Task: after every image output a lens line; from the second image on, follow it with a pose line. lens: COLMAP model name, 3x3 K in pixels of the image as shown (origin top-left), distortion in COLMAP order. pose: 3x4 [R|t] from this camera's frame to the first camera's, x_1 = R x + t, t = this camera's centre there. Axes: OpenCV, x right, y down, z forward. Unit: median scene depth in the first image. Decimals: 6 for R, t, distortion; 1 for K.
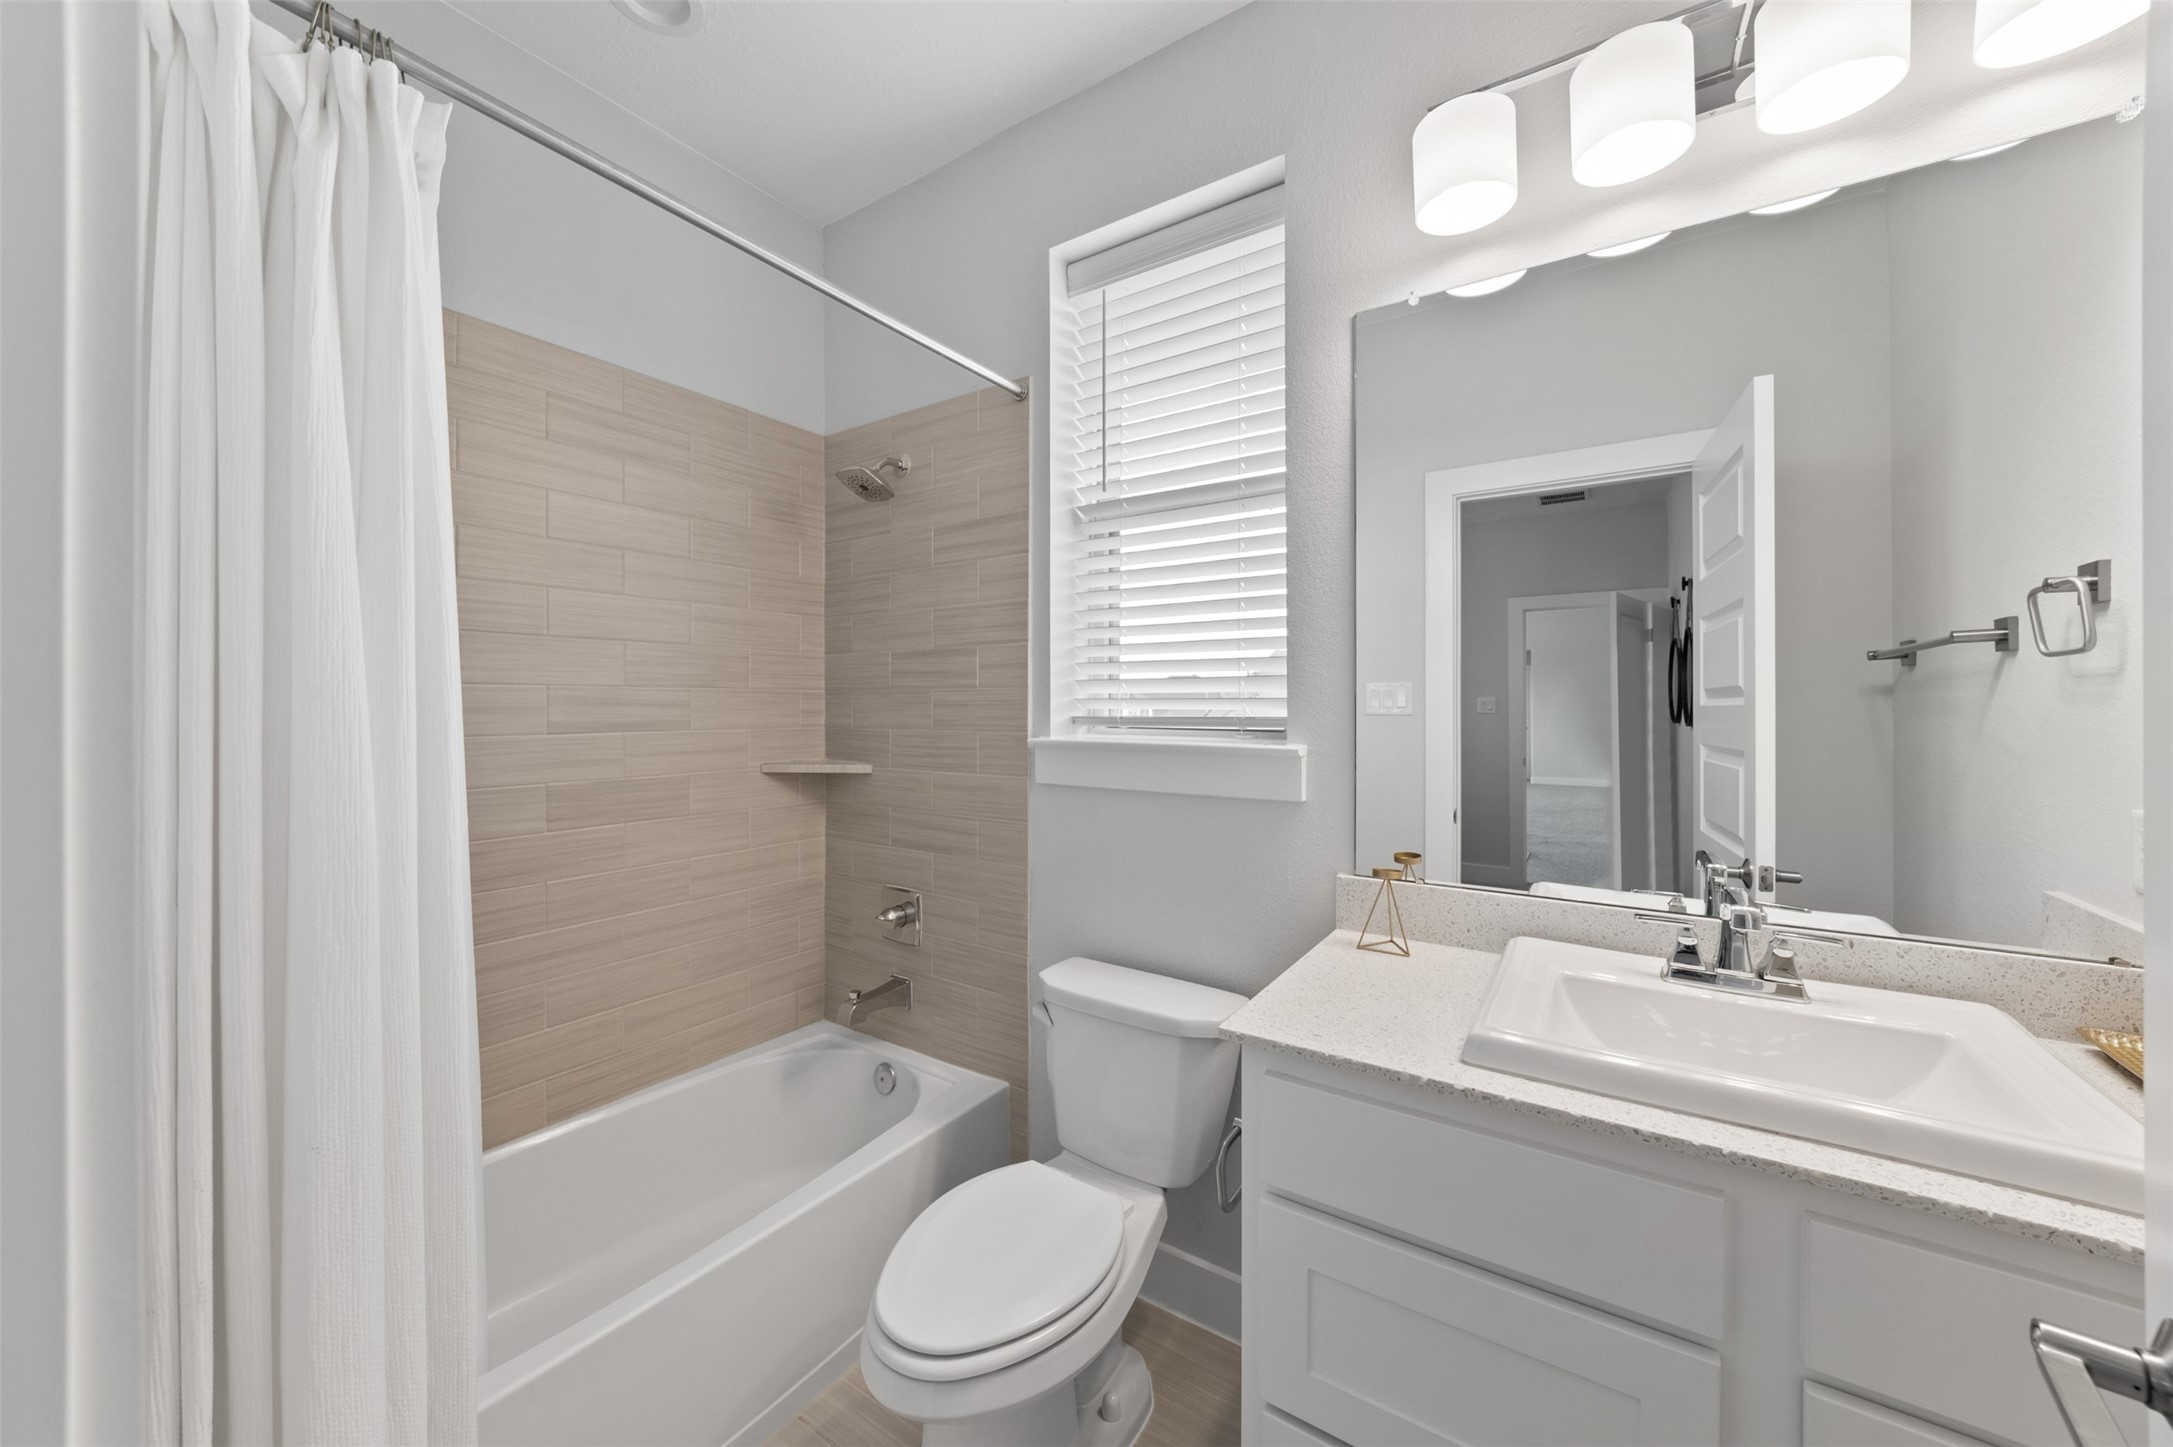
lens RADIAL K [[803.5, 0, 1077.6], [0, 803.5, 714.4], [0, 0, 1]] dist [-0.008616, -0.000186]
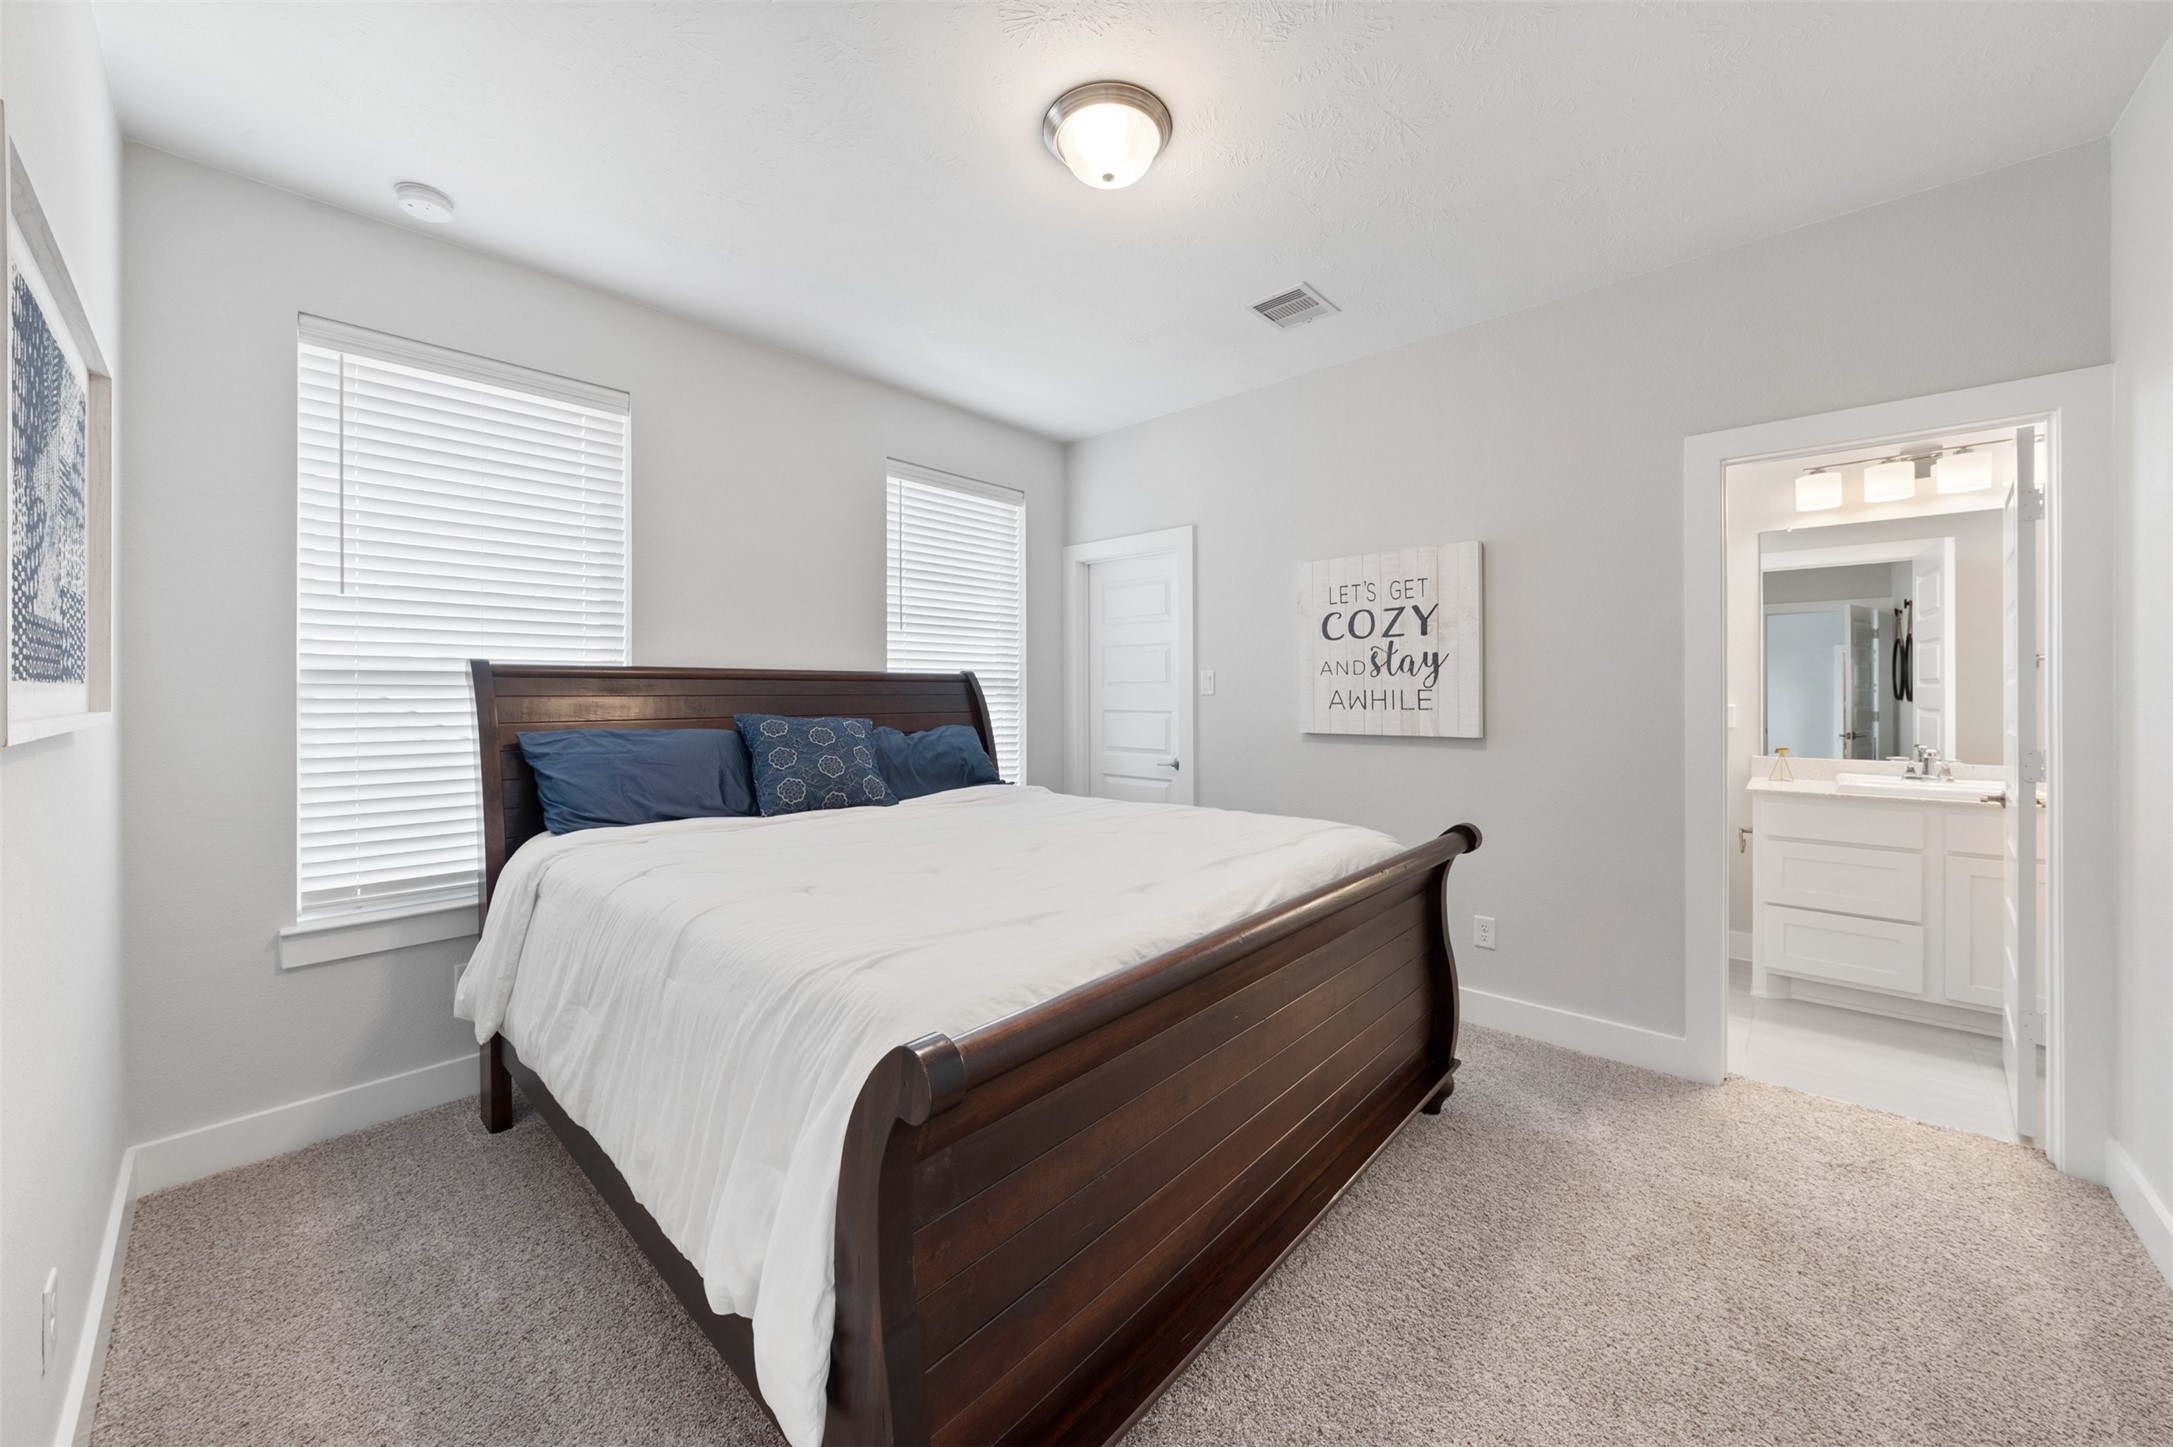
lens RADIAL K [[803.5, 0, 1091.3], [0, 803.5, 705.8], [0, 0, 1]] dist [-0.008616, -0.000186]
pose [[0.989528, -0.005837, -0.144225, -0.505925], [0.006708, 0.999962, 0.005558, 0.005732], [0.144187, -0.006467, 0.989529, -0.656234]]
